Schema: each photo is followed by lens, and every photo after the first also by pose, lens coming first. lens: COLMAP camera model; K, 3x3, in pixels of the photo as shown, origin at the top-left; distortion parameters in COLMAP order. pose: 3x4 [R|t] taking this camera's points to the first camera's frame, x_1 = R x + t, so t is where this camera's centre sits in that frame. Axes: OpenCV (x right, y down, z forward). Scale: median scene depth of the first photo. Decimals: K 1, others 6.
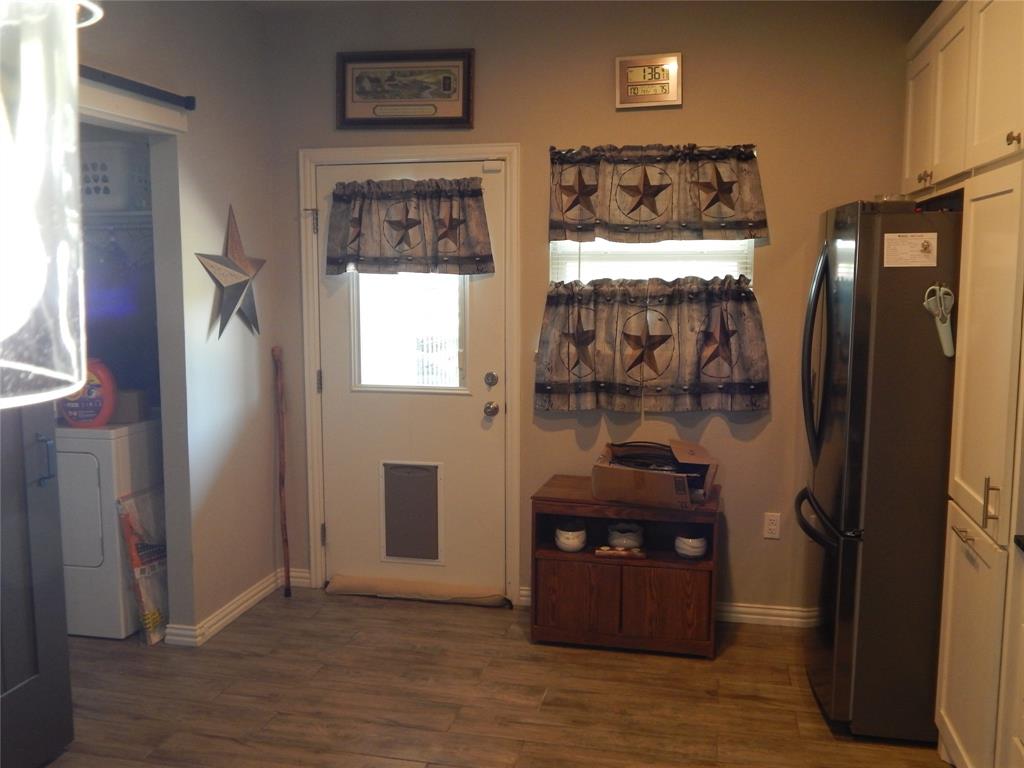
lens RADIAL K [[918.8, 0, 513.8], [0, 918.8, 372.4], [0, 0, 1]] dist [-0.001691, -0.000332]
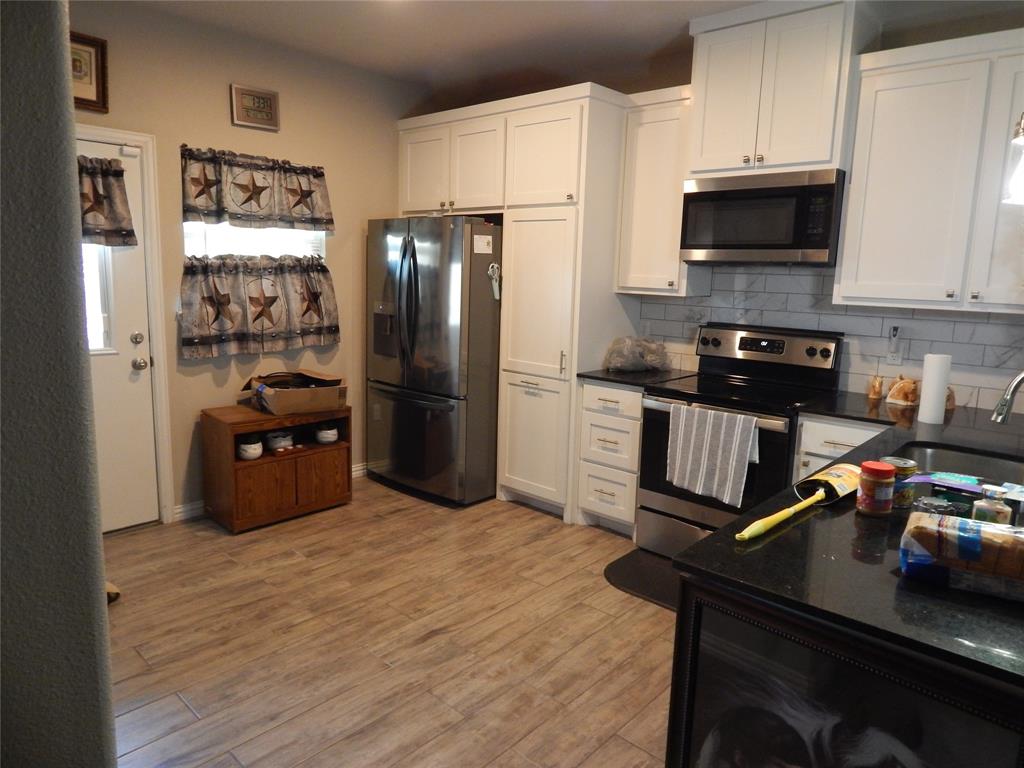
lens RADIAL K [[672.4, 0, 515.0], [0, 672.4, 380.7], [0, 0, 1]] dist [0.000949, -0.005178]
pose [[0.494374, -0.127290, 0.859879, -0.558463], [0.069354, 0.991843, 0.106951, 0.002918], [-0.866478, 0.006762, 0.499169, 0.172122]]
